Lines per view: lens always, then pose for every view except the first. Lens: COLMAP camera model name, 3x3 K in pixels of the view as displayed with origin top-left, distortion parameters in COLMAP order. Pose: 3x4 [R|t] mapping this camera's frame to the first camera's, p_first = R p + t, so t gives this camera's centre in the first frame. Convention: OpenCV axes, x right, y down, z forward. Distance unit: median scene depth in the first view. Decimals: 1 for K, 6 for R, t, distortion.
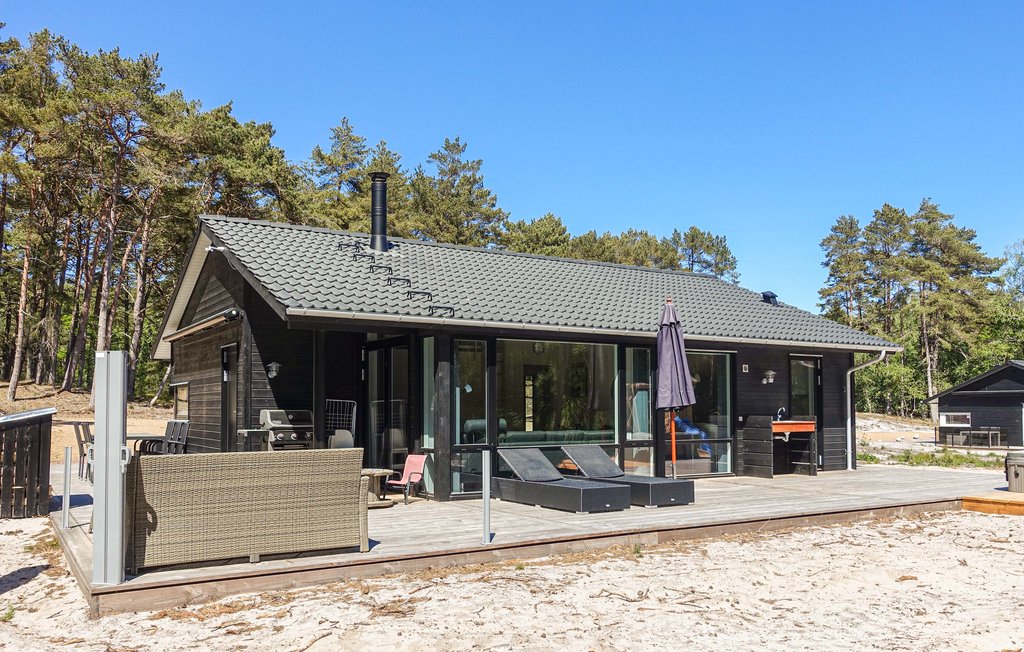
lens RADIAL K [[813.0, 0, 514.0], [0, 813.0, 313.3], [0, 0, 1]] dist [0.067121, -0.099660]
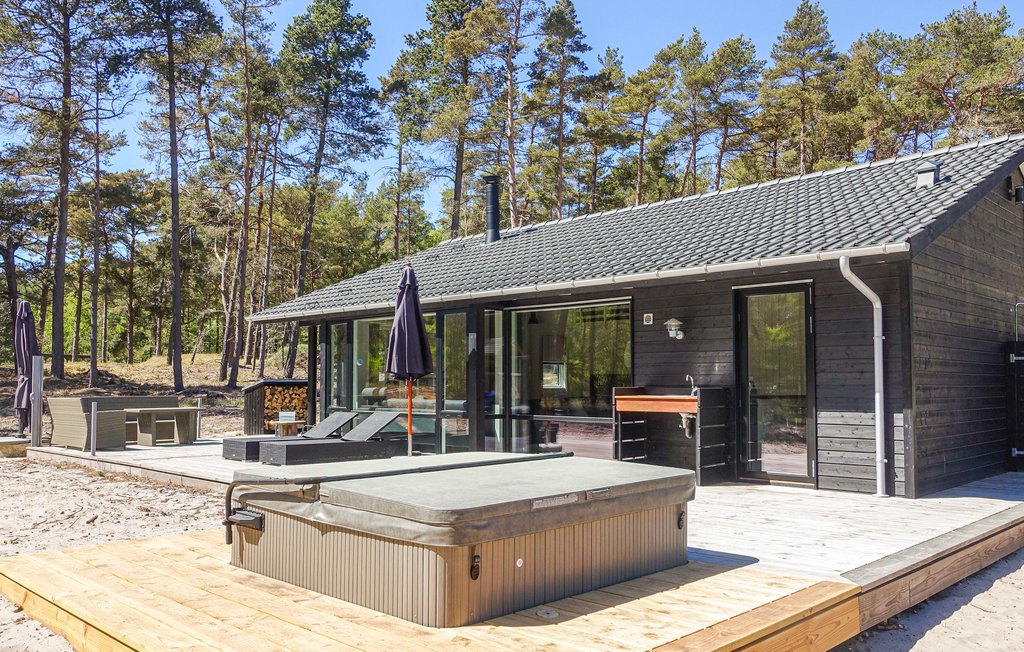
lens RADIAL K [[813.0, 0, 514.0], [0, 813.0, 313.3], [0, 0, 1]] dist [0.067121, -0.099660]
pose [[0.224458, -0.078178, -0.971343, 0.880743], [0.103920, 0.993013, -0.055908, 0.084366], [0.968927, -0.088393, 0.231014, 0.687166]]
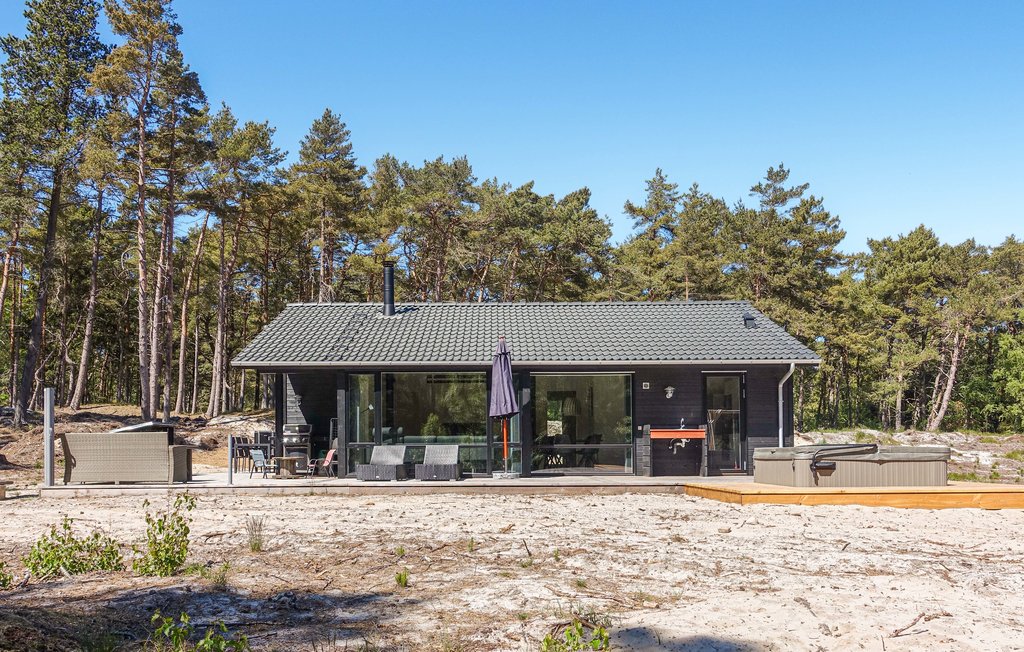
lens RADIAL K [[848.5, 0, 500.4], [0, 848.5, 327.3], [0, 0, 1]] dist [0.005581, -0.001870]
pose [[0.847013, -0.082100, -0.525194, 0.714518], [0.065232, 0.996587, -0.050587, 0.029635], [0.527554, 0.008589, 0.849478, -0.148173]]
